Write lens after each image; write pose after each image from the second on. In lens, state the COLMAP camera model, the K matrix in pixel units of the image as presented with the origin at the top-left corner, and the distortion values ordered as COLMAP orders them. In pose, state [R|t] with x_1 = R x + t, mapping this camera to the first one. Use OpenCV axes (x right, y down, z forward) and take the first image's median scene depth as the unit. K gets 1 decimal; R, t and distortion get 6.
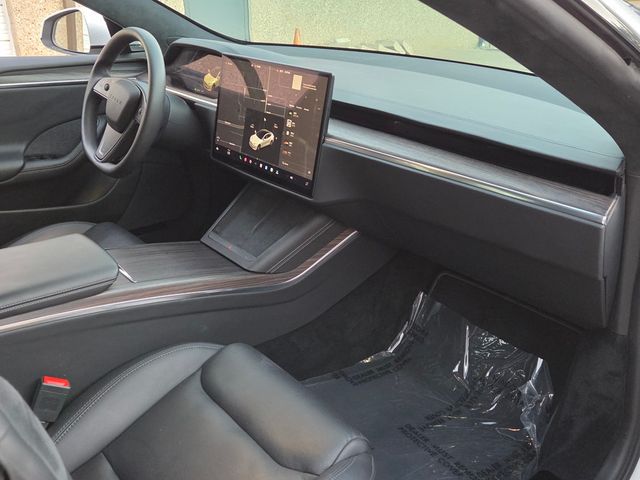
lens RADIAL K [[605.0, 0, 319.3], [0, 605.0, 273.5], [0, 0, 1]] dist [0.045680, -0.014896]
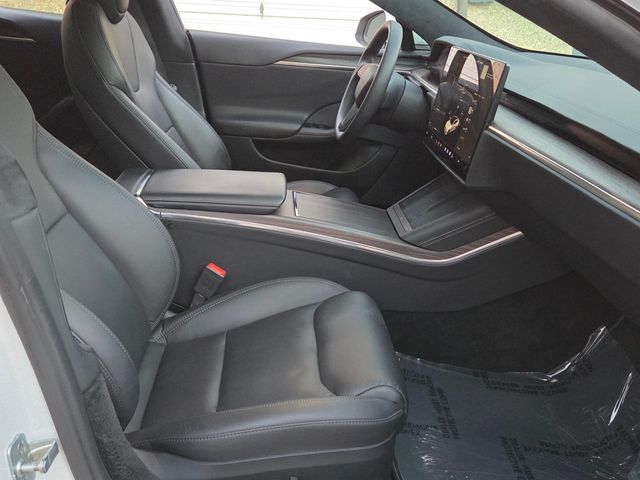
lens RADIAL K [[605.0, 0, 319.3], [0, 605.0, 273.5], [0, 0, 1]] dist [0.045680, -0.014896]
pose [[0.819646, 0.273221, -0.503519, 0.320517], [-0.293785, 0.955035, 0.039991, 0.054441], [0.491804, 0.115147, 0.863058, -0.011683]]
